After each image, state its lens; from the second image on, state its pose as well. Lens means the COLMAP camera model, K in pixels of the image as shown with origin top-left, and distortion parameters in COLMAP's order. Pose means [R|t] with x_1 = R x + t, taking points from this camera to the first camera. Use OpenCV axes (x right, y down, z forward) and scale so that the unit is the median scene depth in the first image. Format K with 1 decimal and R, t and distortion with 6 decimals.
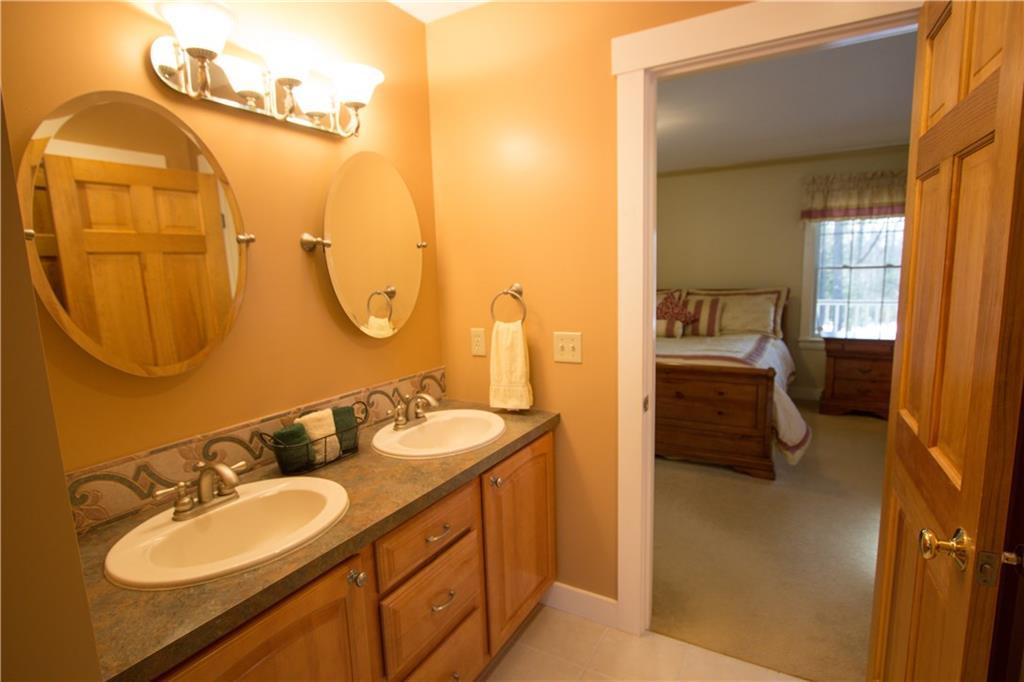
lens RADIAL K [[527.5, 0, 512.0], [0, 527.5, 341.0], [0, 0, 1]] dist [0.002803, 0.000311]
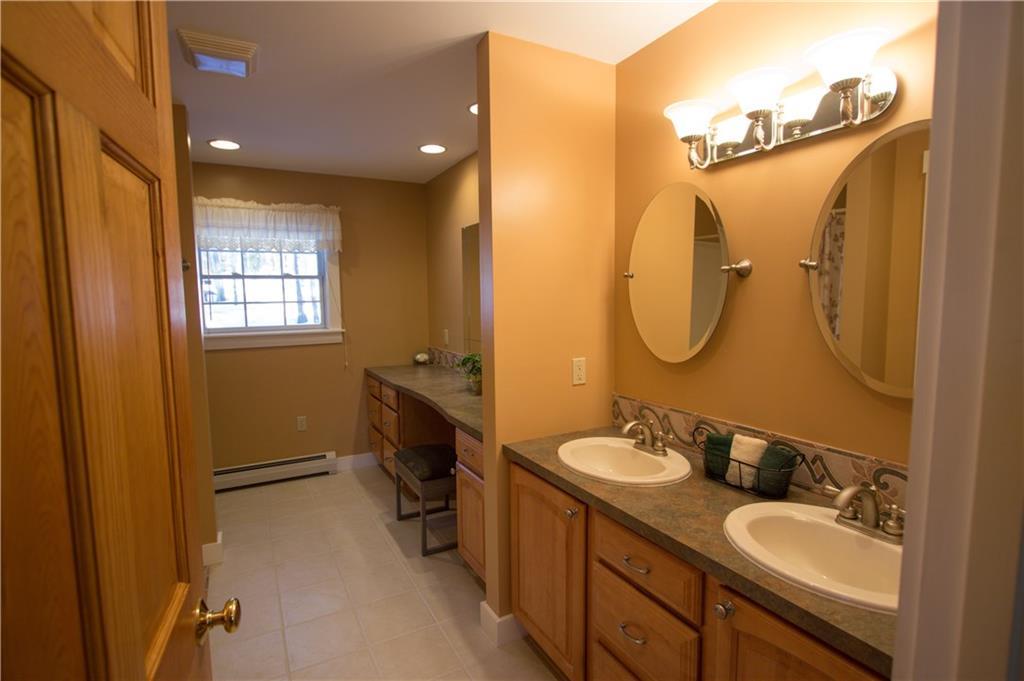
lens RADIAL K [[471.3, 0, 515.5], [0, 471.3, 344.2], [0, 0, 1]] dist [-0.014663, -0.000363]
pose [[-0.498092, 0.114459, -0.859537, 0.628524], [-0.099717, 0.977113, 0.187901, -0.168092], [0.861371, 0.179302, -0.475279, 1.065415]]
